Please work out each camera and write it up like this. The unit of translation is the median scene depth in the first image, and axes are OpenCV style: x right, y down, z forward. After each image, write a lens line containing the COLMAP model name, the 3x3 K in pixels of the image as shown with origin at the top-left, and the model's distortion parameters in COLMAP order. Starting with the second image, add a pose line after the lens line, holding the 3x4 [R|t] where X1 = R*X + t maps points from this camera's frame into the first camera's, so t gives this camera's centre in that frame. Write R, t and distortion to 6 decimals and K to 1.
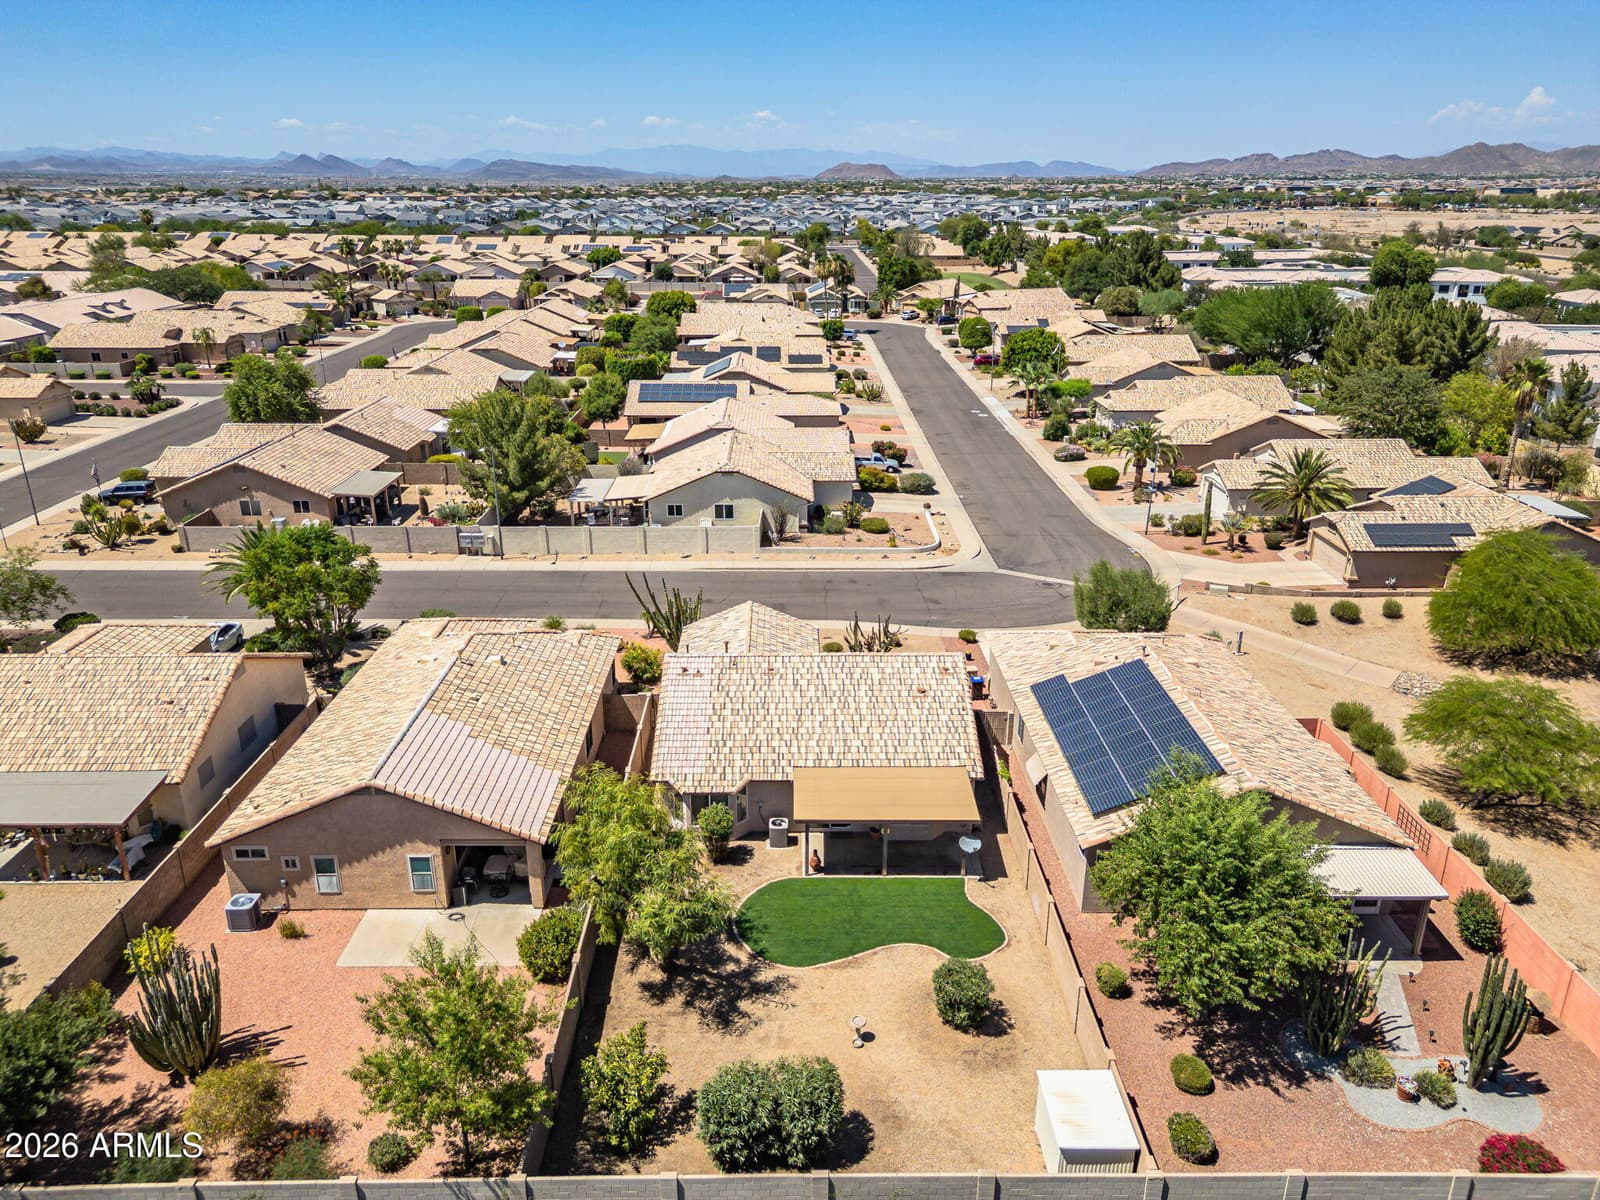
lens RADIAL K [[1129.5, 0, 788.4], [0, 1129.5, 603.5], [0, 0, 1]] dist [0.039267, -0.035869]
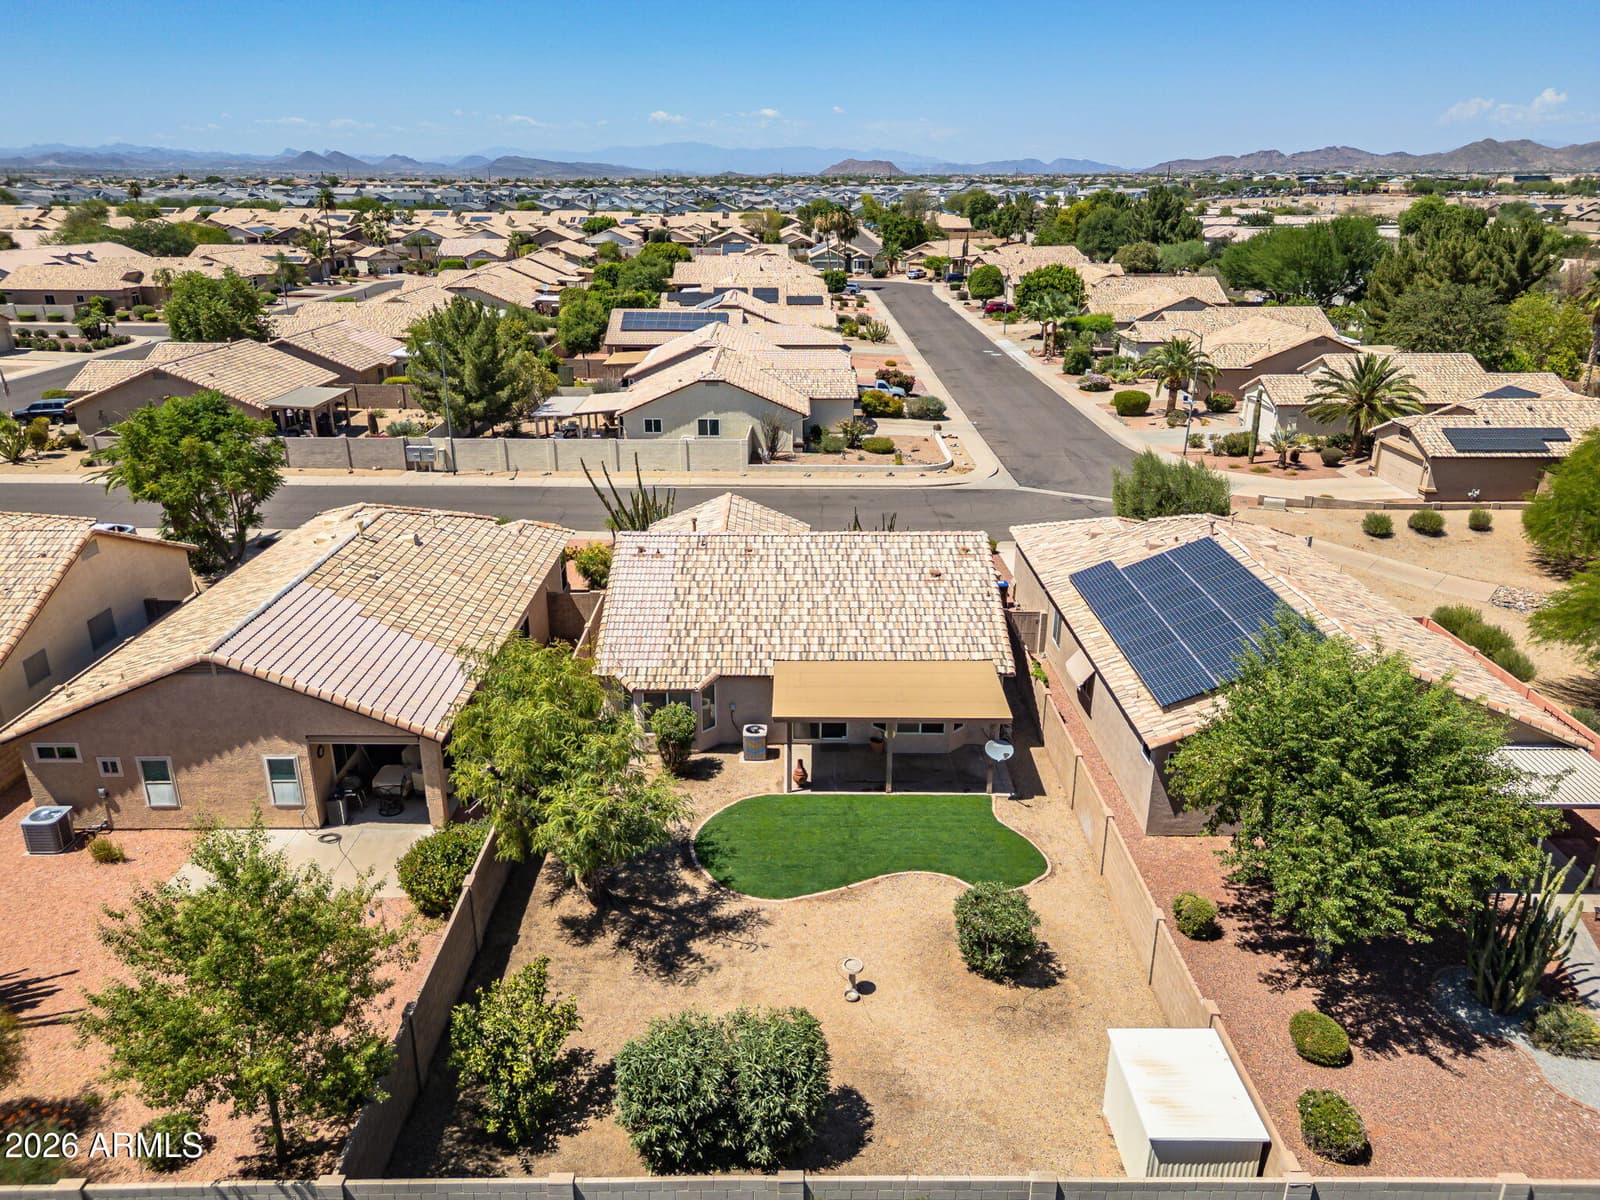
lens RADIAL K [[1129.5, 0, 790.6], [0, 1129.5, 606.8], [0, 0, 1]] dist [0.039267, -0.035869]
pose [[0.999994, 0.003233, -0.001372, 0.015021], [-0.003225, 0.999982, 0.005137, 0.090612], [0.001389, -0.005133, 0.999986, 0.184913]]
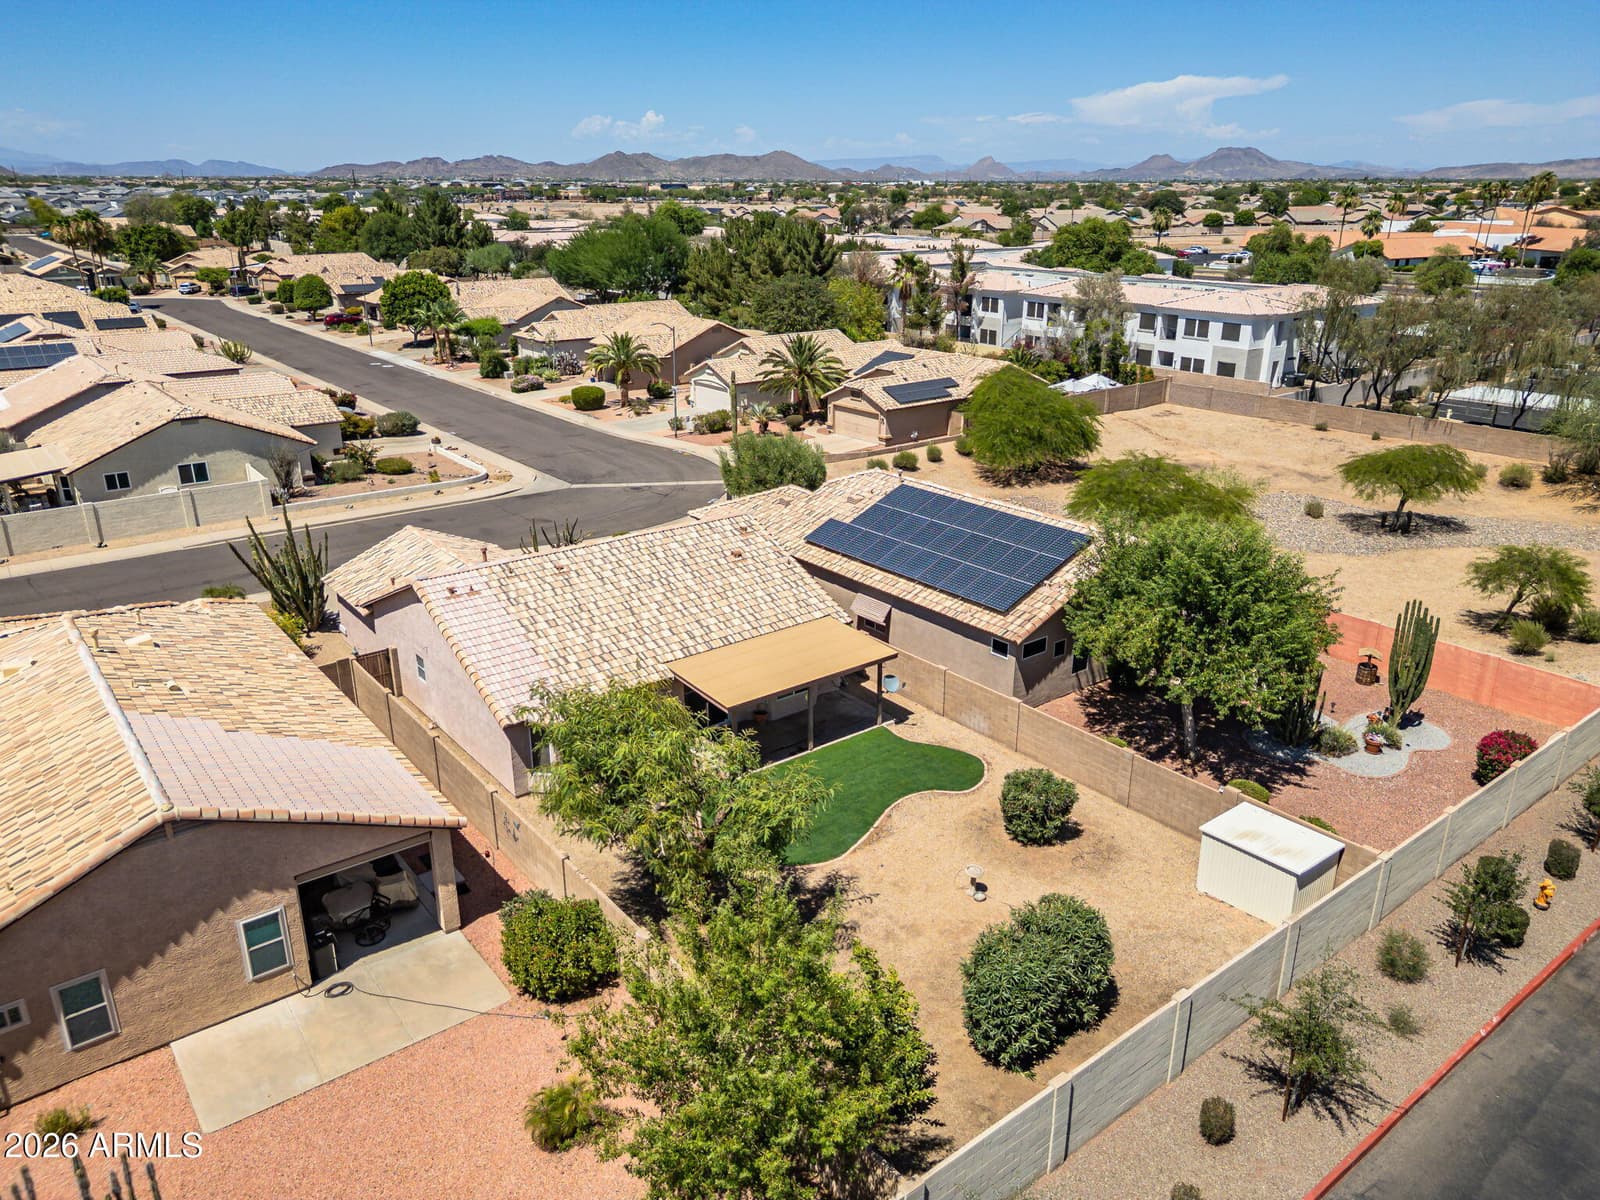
lens RADIAL K [[1129.5, 0, 801.9], [0, 1129.5, 604.9], [0, 0, 1]] dist [0.039267, -0.035869]
pose [[0.787169, -0.209541, 0.580050, -0.324722], [0.210245, 0.975349, 0.067024, 0.063375], [-0.579795, 0.069194, 0.811819, 0.258063]]
